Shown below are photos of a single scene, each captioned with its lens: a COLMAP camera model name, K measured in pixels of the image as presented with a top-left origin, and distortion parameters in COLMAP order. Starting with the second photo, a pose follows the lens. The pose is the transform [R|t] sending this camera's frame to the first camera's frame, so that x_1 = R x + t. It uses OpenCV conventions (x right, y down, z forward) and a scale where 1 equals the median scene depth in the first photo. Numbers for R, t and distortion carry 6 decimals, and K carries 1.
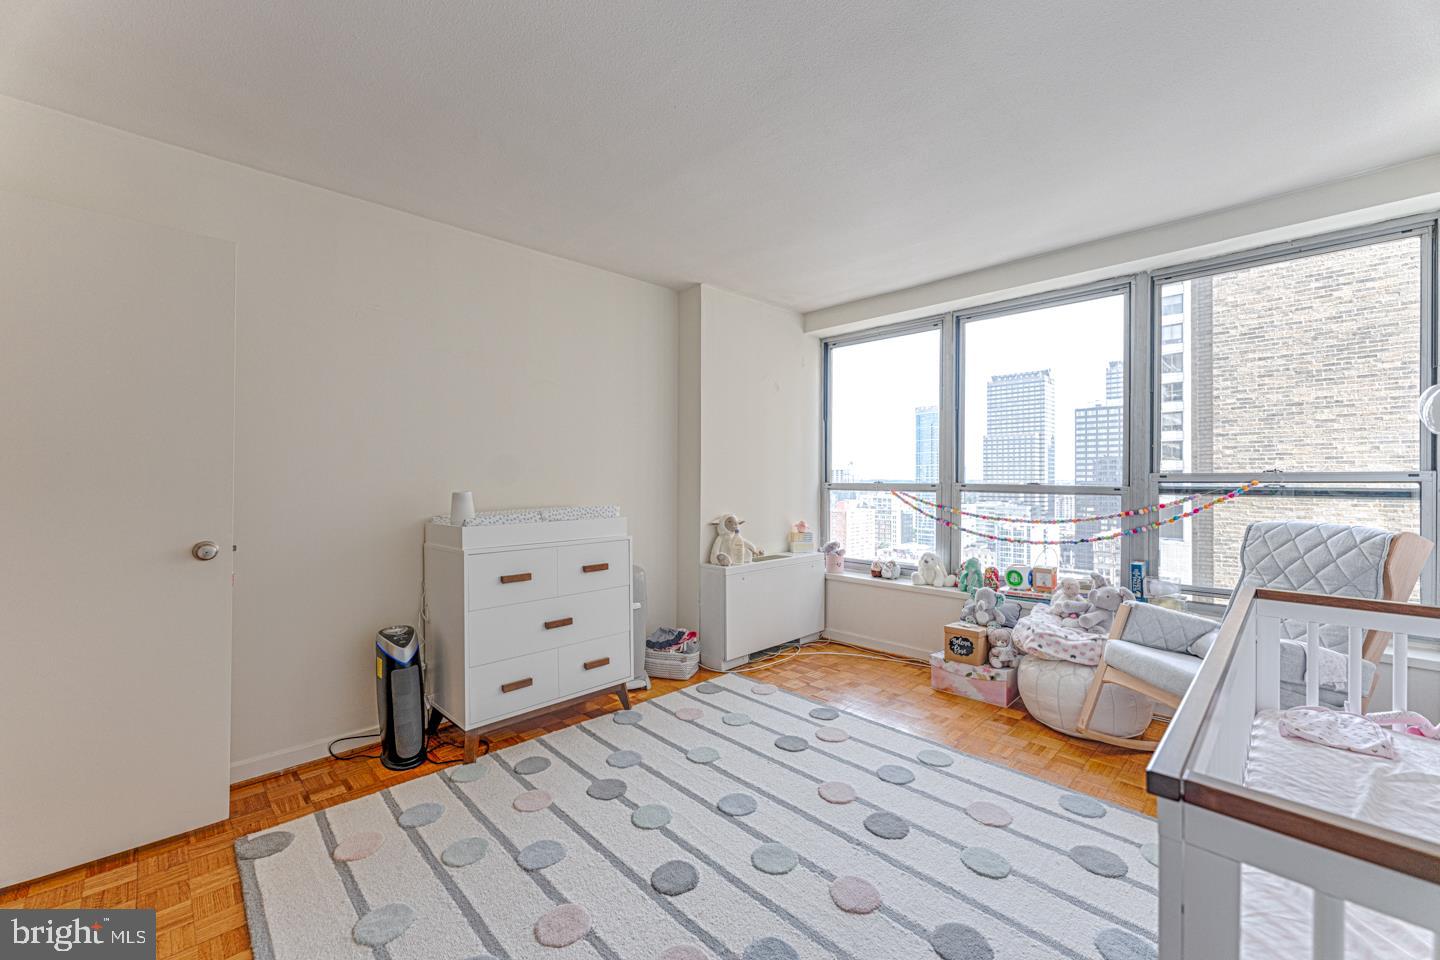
lens RADIAL K [[574.3, 0, 716.7], [0, 574.3, 475.4], [0, 0, 1]] dist [0.003799, -0.000558]
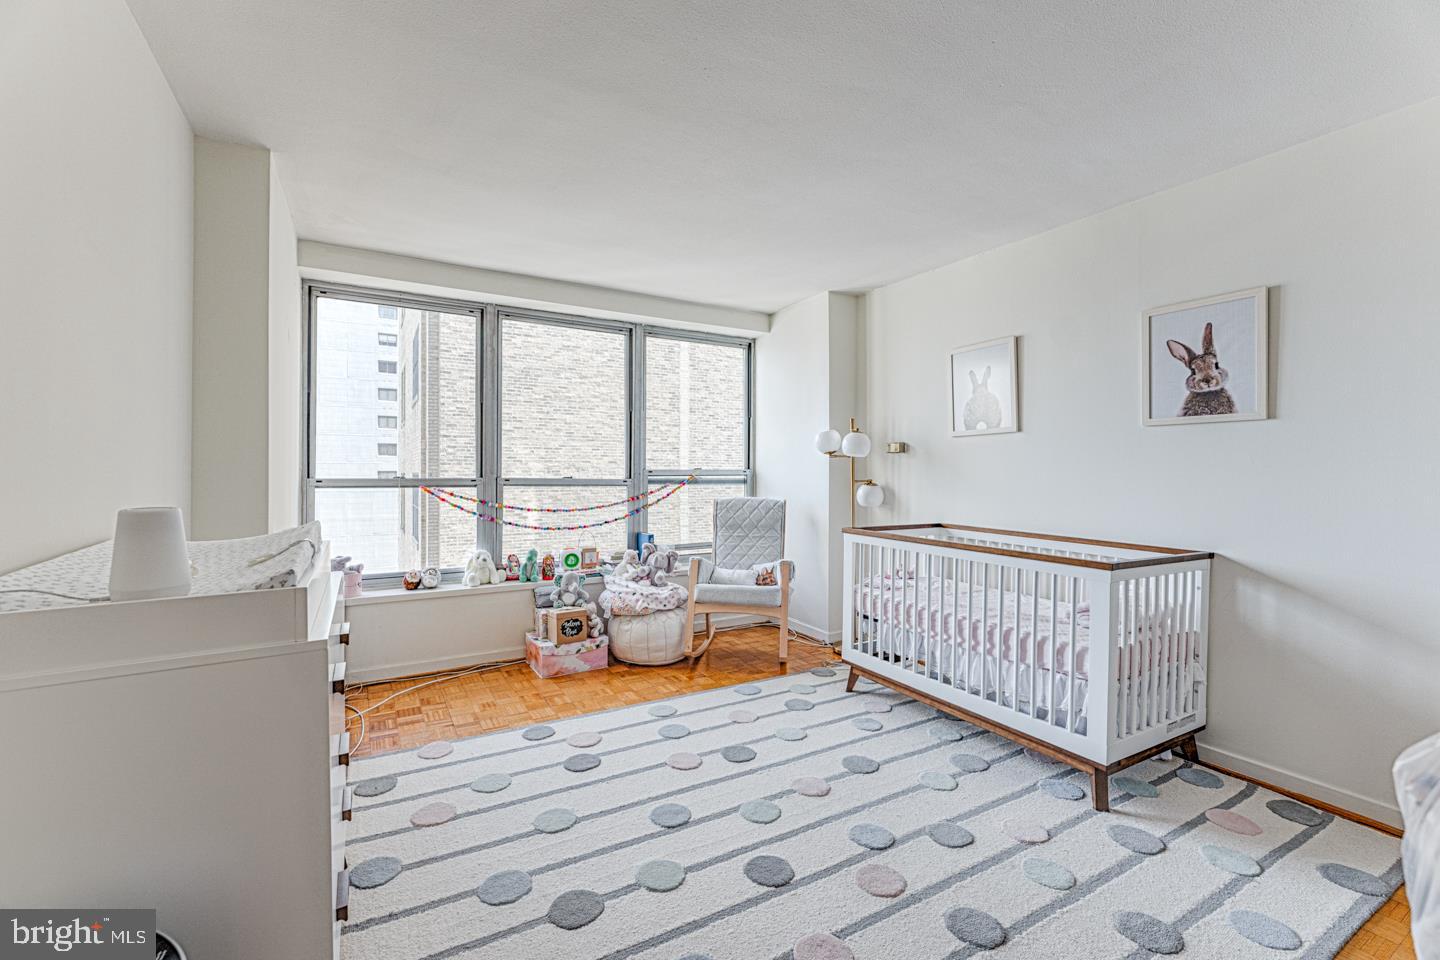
lens RADIAL K [[626.1, 0, 687.8], [0, 626.1, 467.9], [0, 0, 1]] dist [-0.003538, 0.000008]
pose [[0.252954, 0.008443, 0.967441, -0.659804], [-0.007321, 0.999950, -0.006812, 0.001893], [-0.967451, -0.005360, 0.253003, 0.487253]]
